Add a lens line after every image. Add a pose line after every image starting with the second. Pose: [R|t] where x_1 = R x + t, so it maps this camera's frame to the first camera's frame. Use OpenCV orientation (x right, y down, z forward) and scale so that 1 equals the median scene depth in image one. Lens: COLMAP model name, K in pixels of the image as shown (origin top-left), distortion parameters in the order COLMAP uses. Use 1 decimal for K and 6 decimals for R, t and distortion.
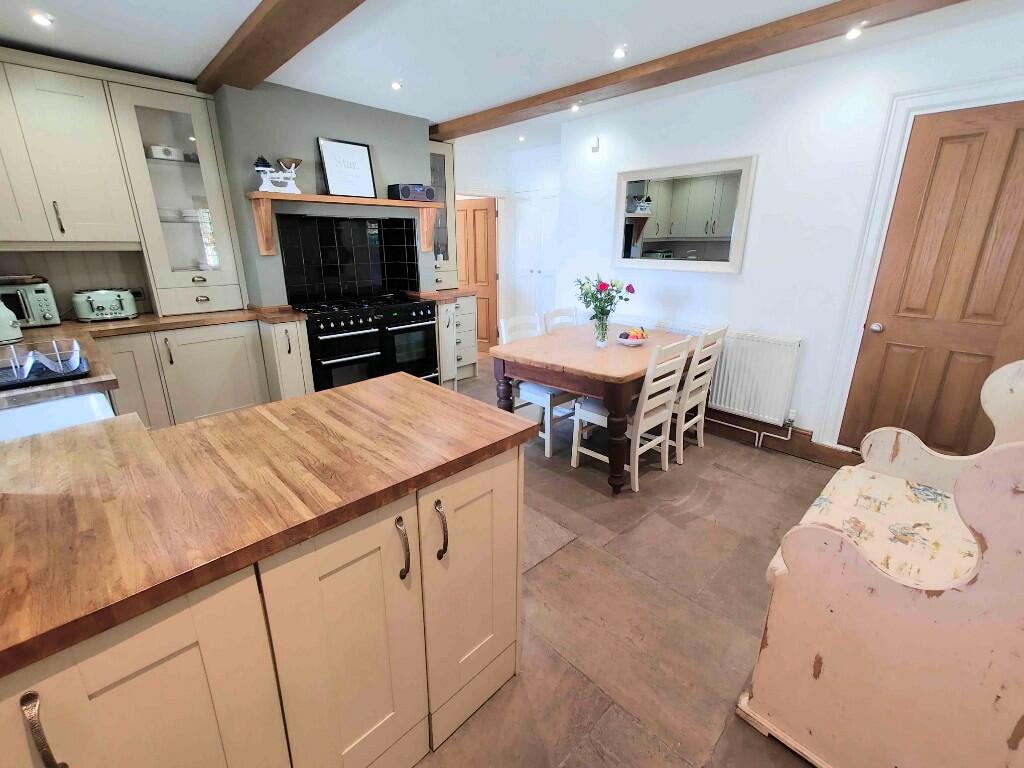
lens RADIAL K [[452.4, 0, 510.7], [0, 452.4, 377.8], [0, 0, 1]] dist [0.009606, -0.000487]
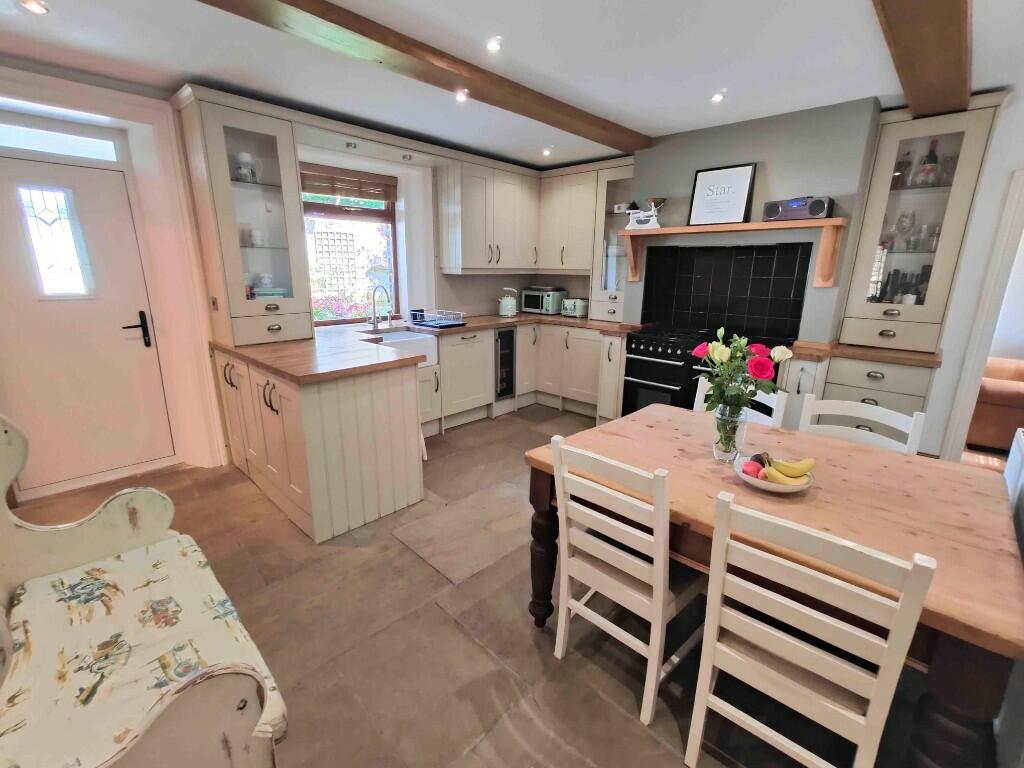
lens RADIAL K [[452.4, 0, 510.7], [0, 452.4, 377.8], [0, 0, 1]] dist [0.009606, -0.000487]
pose [[0.032059, 0.238370, -0.970645, 0.721975], [-0.306384, 0.926735, 0.217468, -0.207200], [0.951368, 0.290418, 0.102743, 0.683256]]
